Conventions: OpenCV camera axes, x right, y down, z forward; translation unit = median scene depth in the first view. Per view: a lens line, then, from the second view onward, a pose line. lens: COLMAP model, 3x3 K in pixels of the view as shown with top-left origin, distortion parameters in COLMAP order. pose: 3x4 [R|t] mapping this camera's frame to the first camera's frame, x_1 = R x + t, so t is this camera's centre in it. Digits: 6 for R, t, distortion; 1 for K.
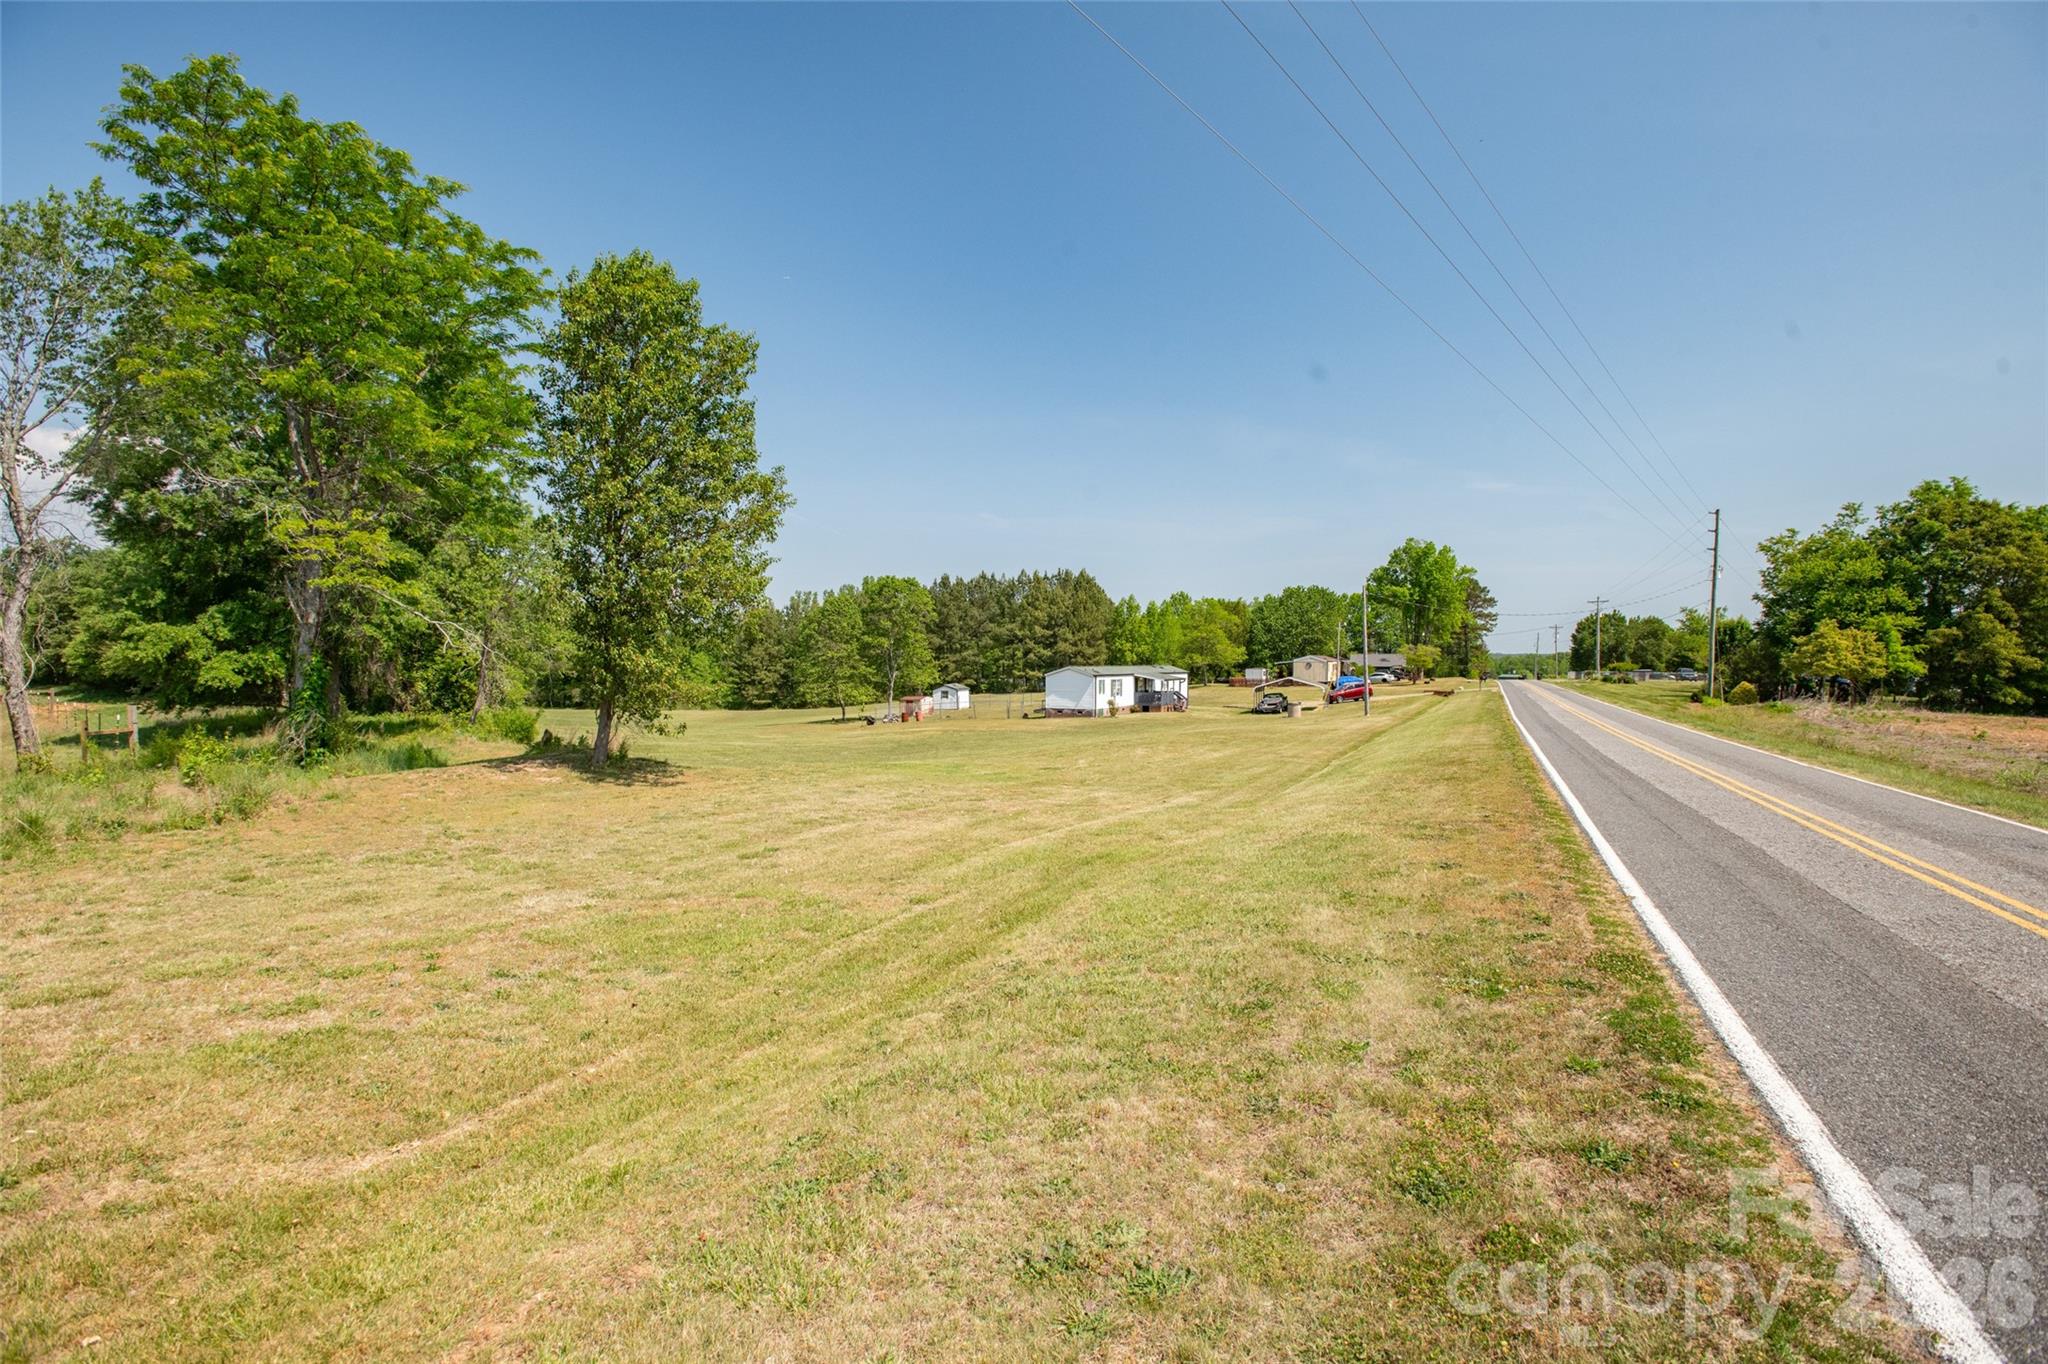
lens RADIAL K [[984.6, 0, 1029.4], [0, 984.6, 685.0], [0, 0, 1]] dist [-0.067467, 0.027803]
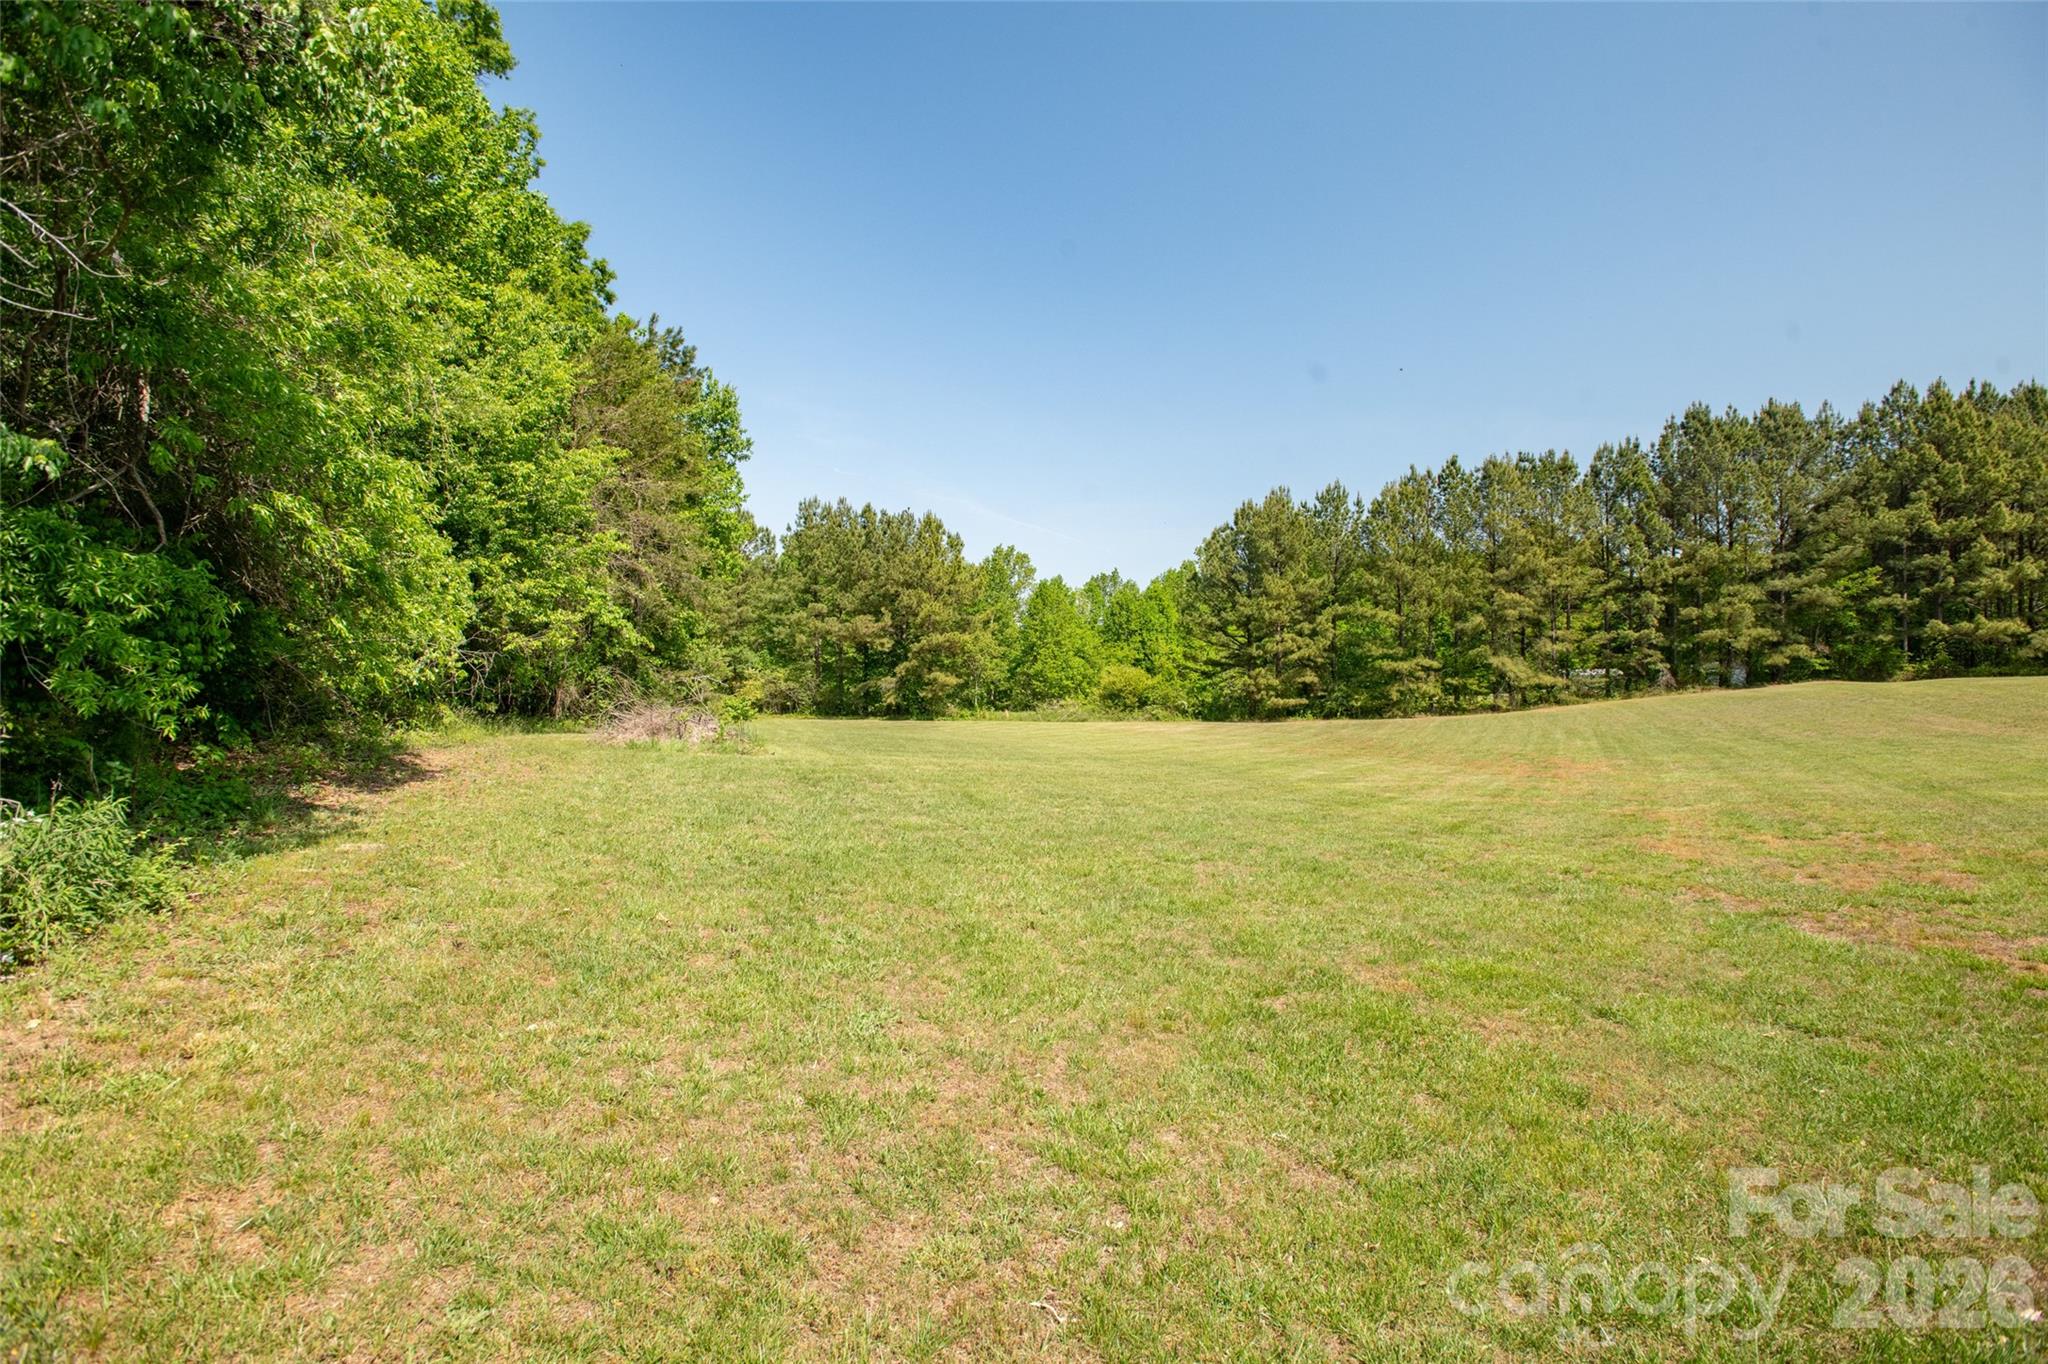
lens RADIAL K [[984.6, 0, 1029.4], [0, 984.6, 685.0], [0, 0, 1]] dist [-0.067467, 0.027803]
pose [[0.960089, -0.010201, -0.279510, -0.324543], [0.005256, 0.999816, -0.018435, 0.020605], [0.279647, 0.016230, 0.959966, 0.678634]]
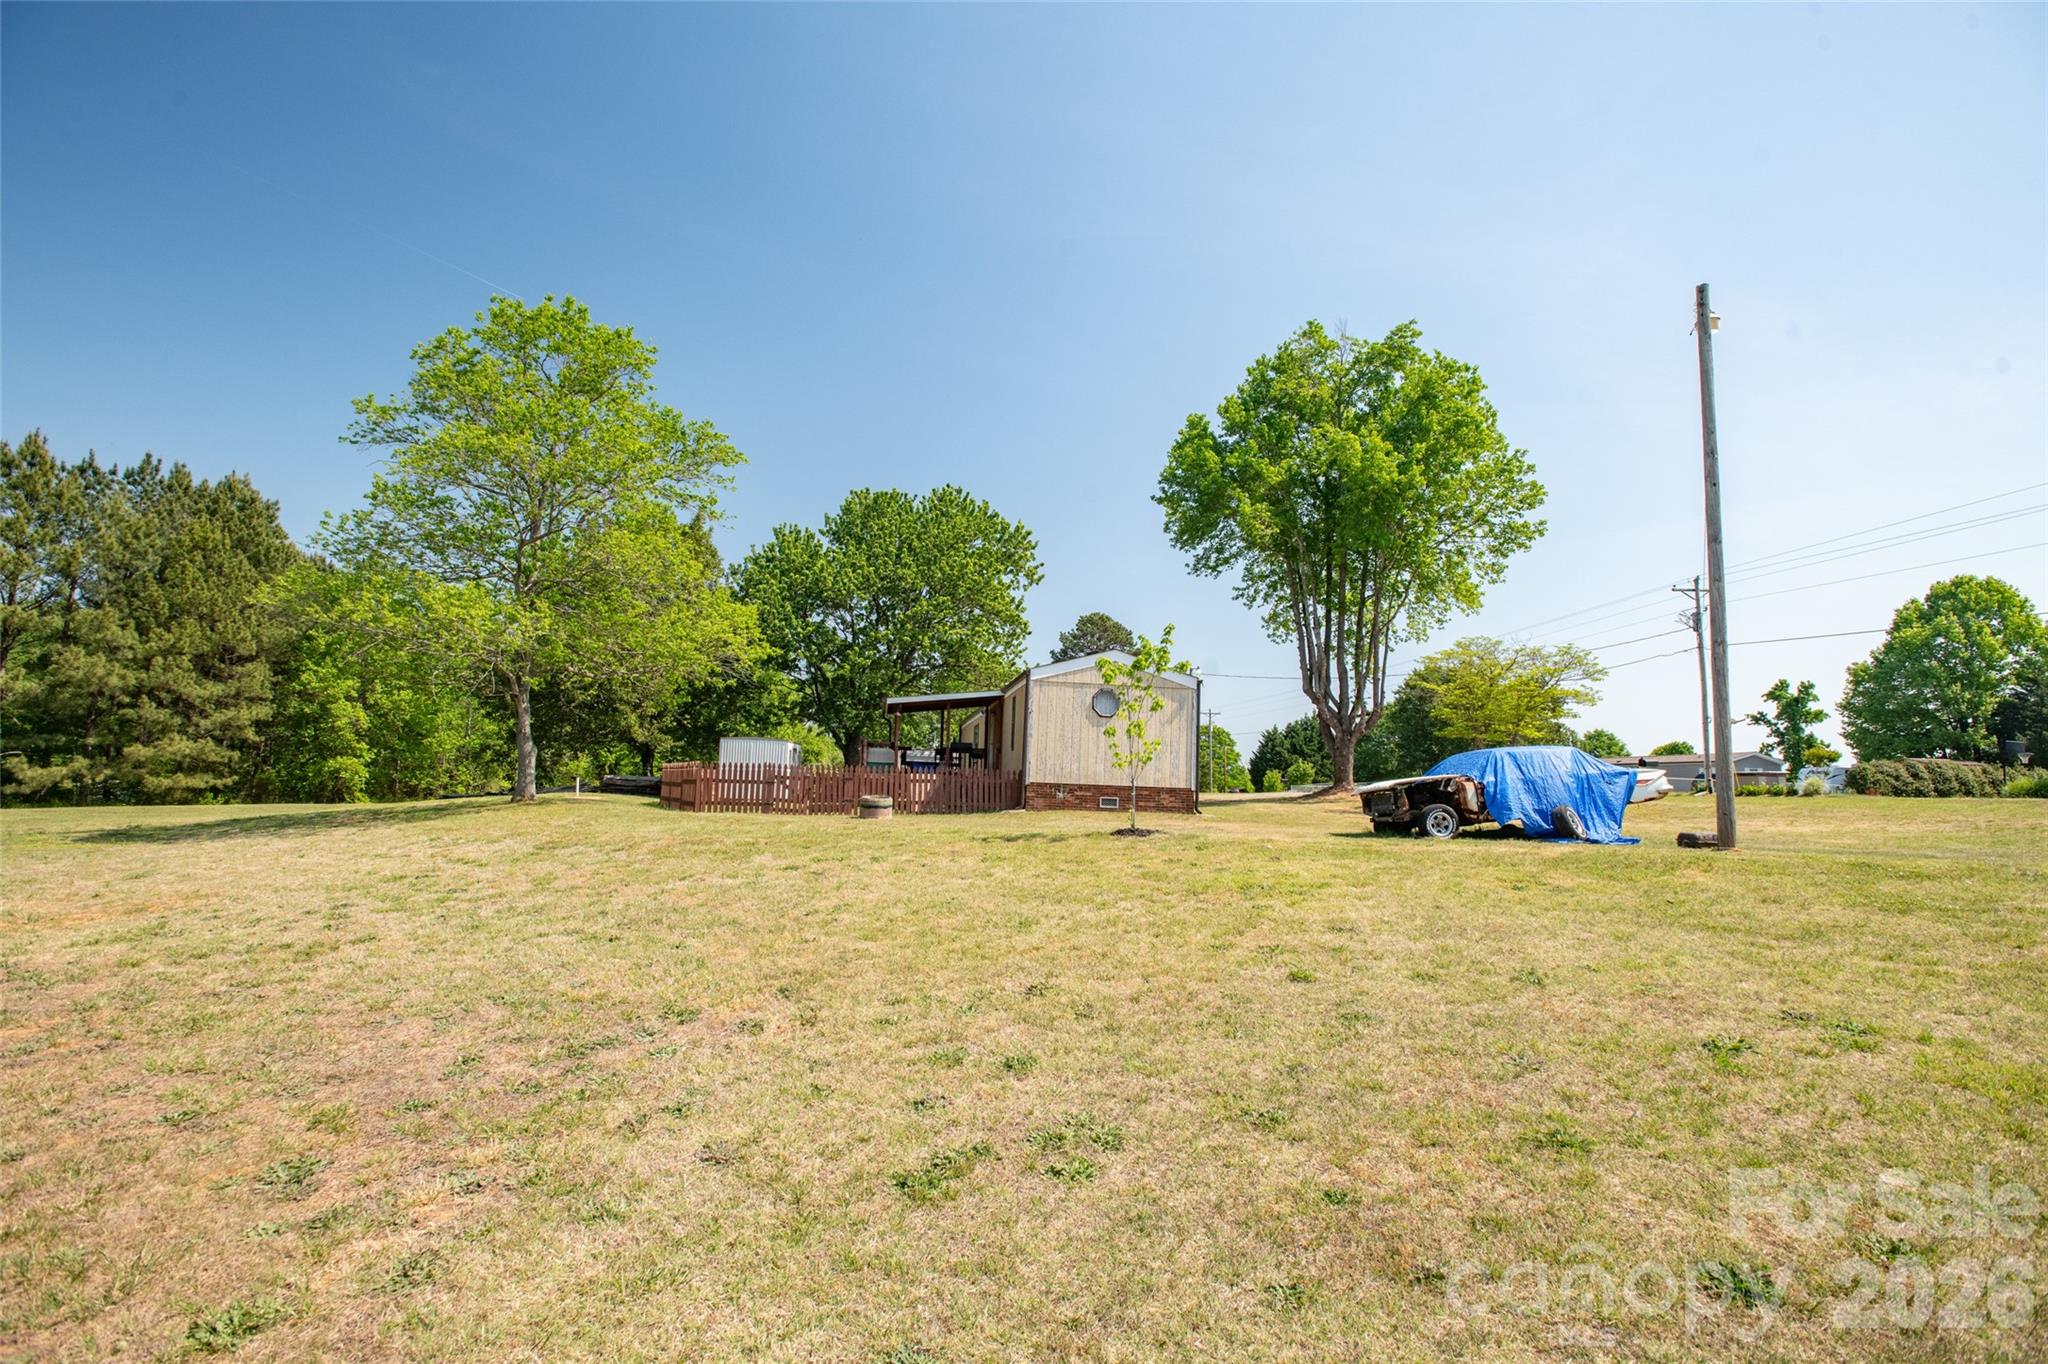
lens RADIAL K [[984.6, 0, 1029.4], [0, 984.6, 685.0], [0, 0, 1]] dist [-0.067467, 0.027803]
pose [[0.829392, 0.076217, 0.553443, 0.146229], [-0.009506, 0.992432, -0.122426, 0.000128], [-0.558586, 0.096278, 0.823840, 0.751194]]
